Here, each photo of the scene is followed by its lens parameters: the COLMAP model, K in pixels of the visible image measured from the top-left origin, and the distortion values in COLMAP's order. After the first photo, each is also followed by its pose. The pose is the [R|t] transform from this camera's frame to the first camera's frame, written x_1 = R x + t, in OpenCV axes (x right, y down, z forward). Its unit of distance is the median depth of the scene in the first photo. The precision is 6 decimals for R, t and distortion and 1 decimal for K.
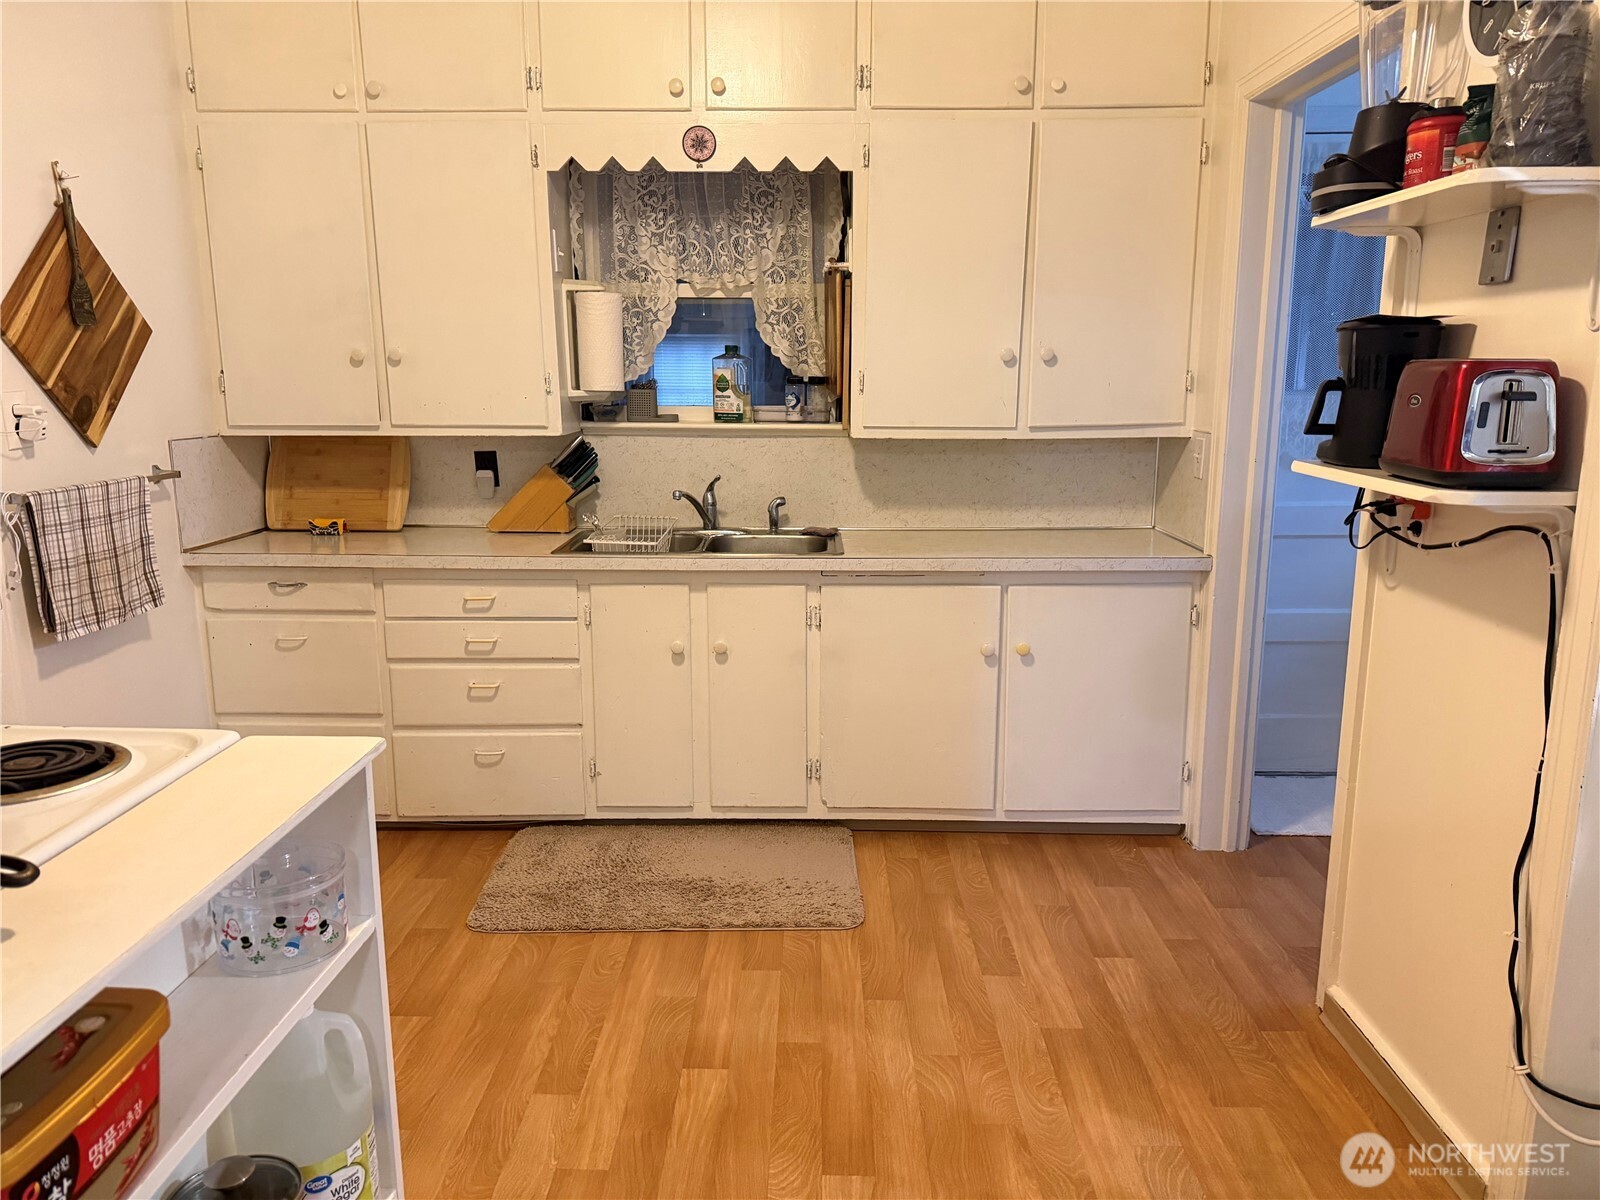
lens RADIAL K [[1128.4, 0, 788.8], [0, 1128.4, 600.2], [0, 0, 1]] dist [0.058014, -0.064911]
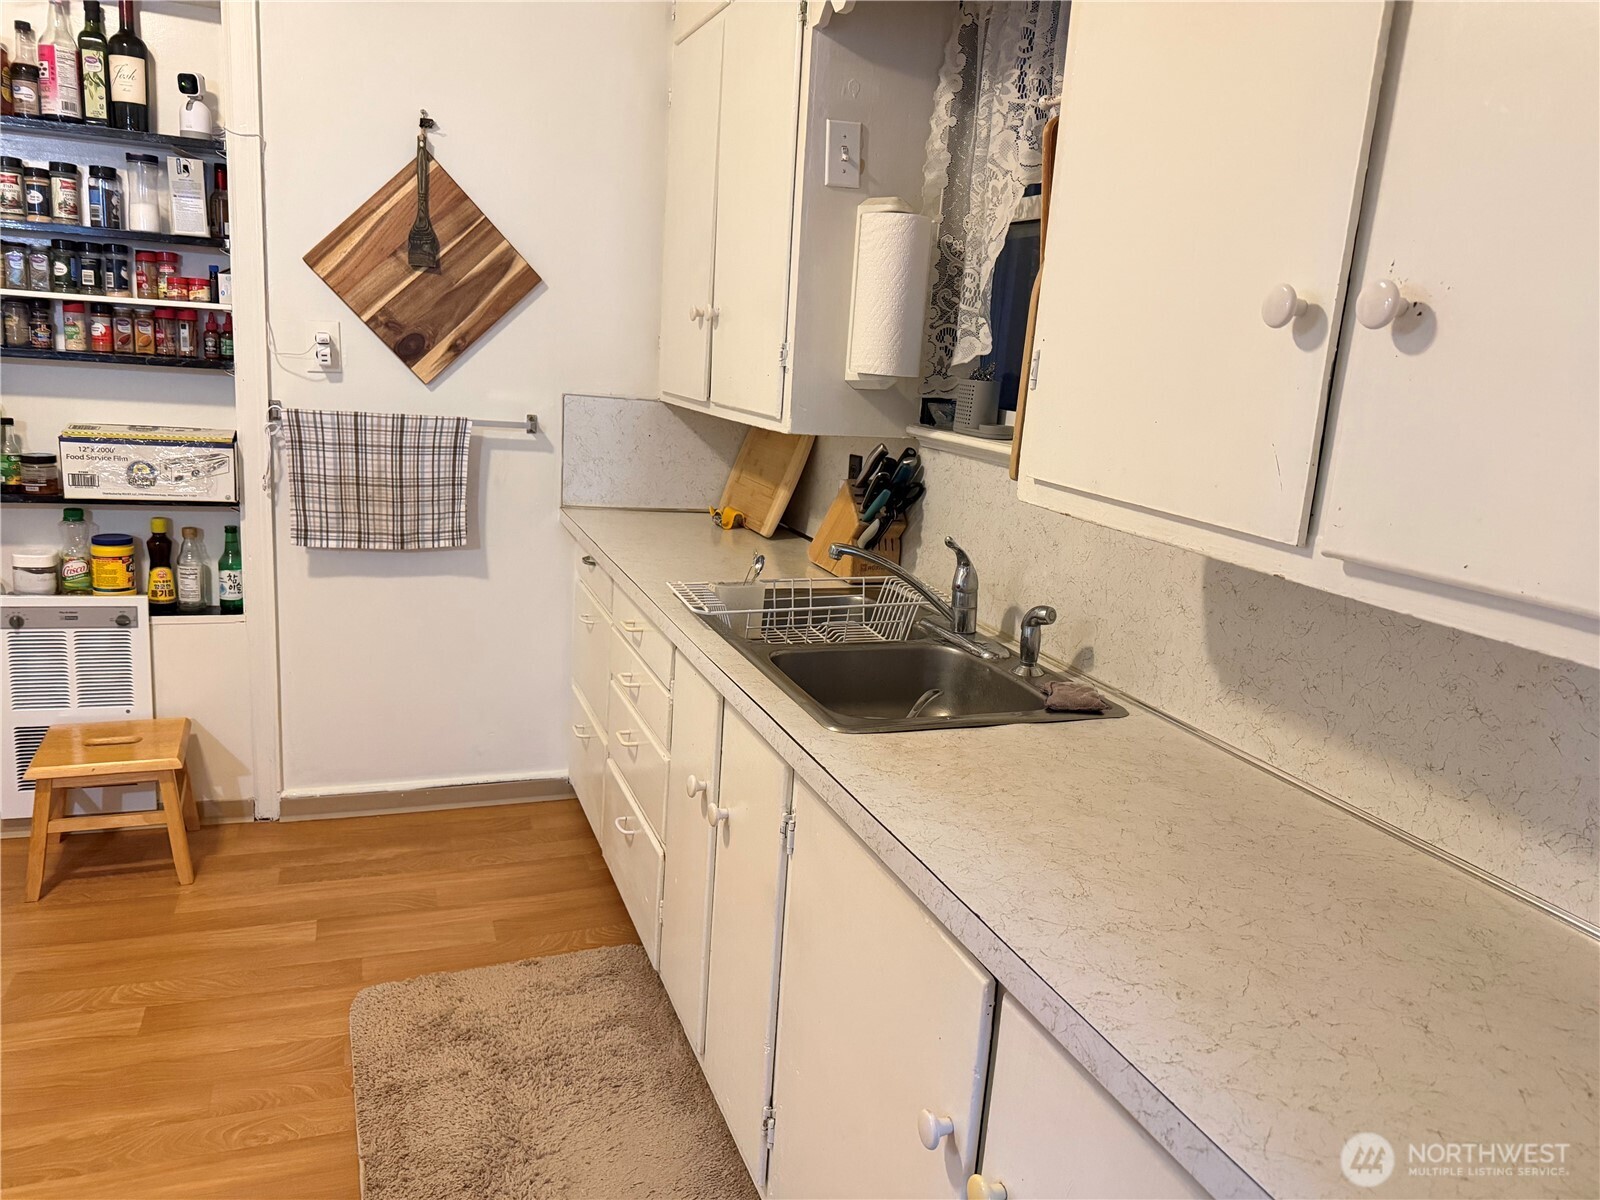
lens RADIAL K [[1128.4, 0, 805.3], [0, 1128.4, 604.8], [0, 0, 1]] dist [0.058014, -0.064911]
pose [[0.383456, 0.233845, -0.893464, 0.422056], [-0.254494, 0.956714, 0.141176, -0.144854], [0.887803, 0.173247, 0.426370, 0.741220]]
